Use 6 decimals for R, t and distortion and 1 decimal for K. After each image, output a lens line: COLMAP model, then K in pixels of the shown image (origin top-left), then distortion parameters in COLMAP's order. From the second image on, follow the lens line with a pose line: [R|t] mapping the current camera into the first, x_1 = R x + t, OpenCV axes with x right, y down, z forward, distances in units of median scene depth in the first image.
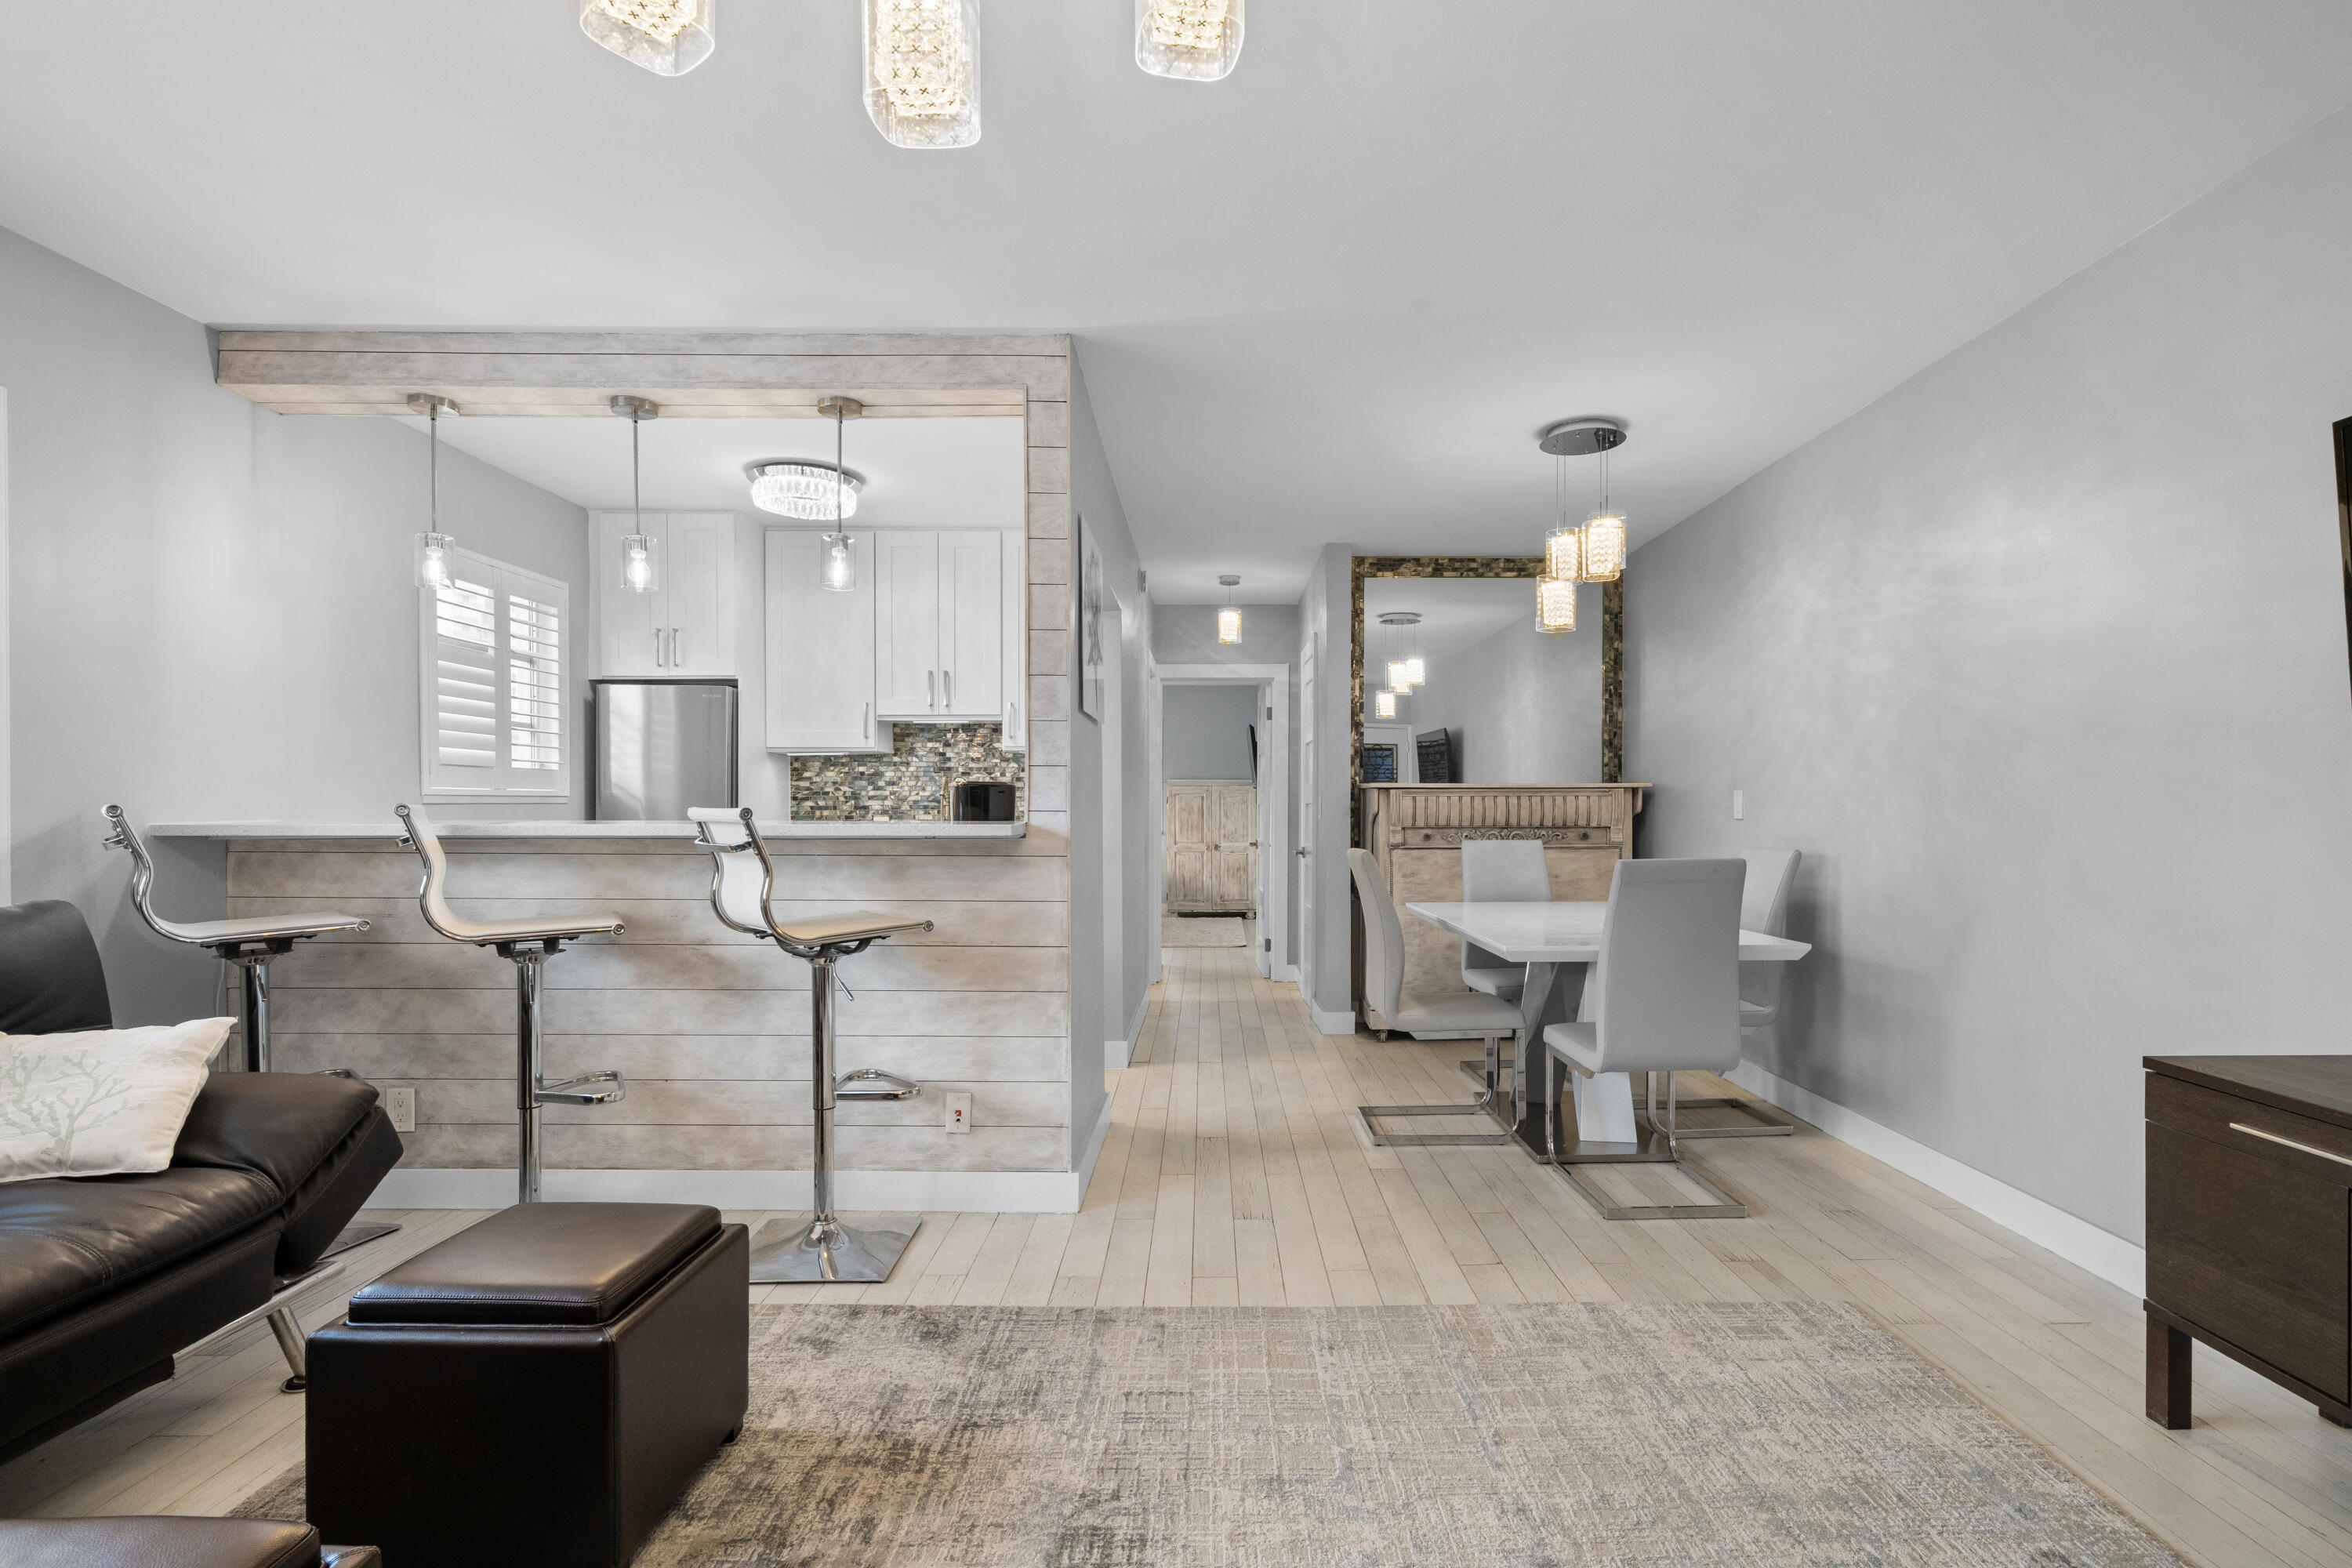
lens RADIAL K [[1135.6, 0, 1228.0], [0, 1135.6, 817.7], [0, 0, 1]] dist [0.000087, 0.000083]
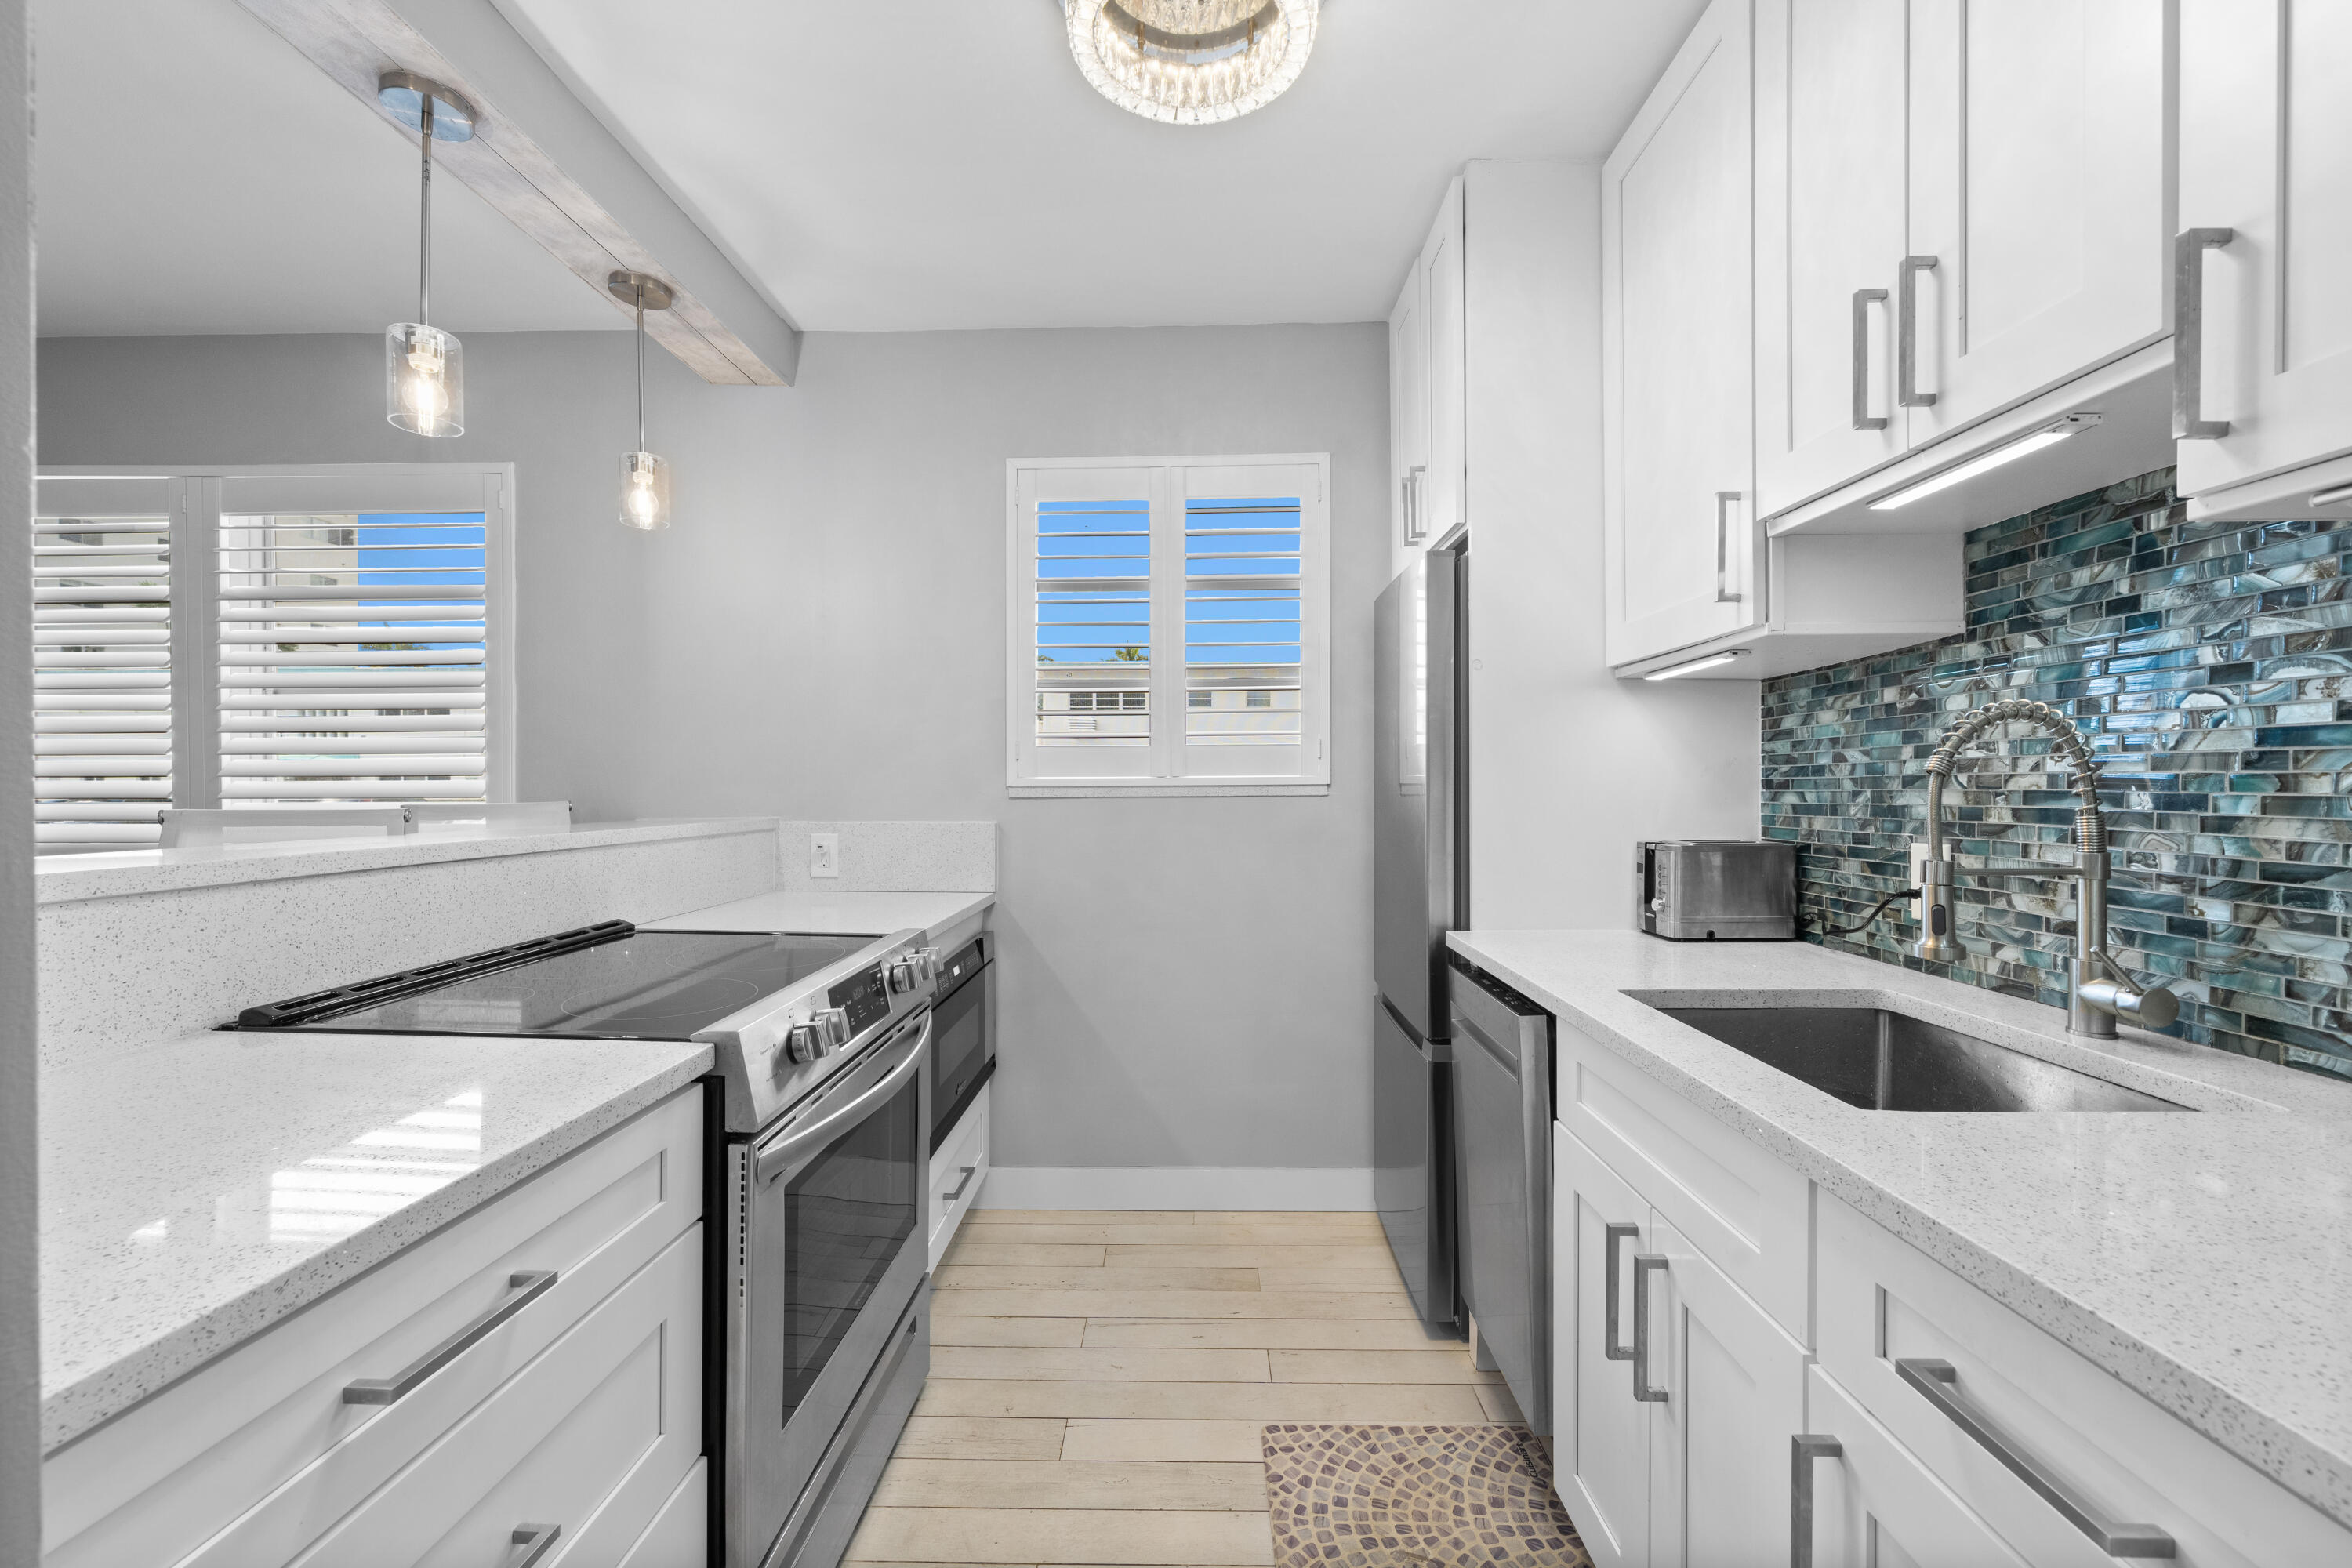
lens RADIAL K [[949.6, 0, 1175.0], [0, 949.6, 802.3], [0, 0, 1]] dist [-0.002179, -0.000150]
pose [[-0.041144, 0.018380, -0.998984, -0.052123], [-0.003872, 0.999820, 0.018555, -0.022018], [0.999146, 0.004632, -0.041065, 1.106432]]
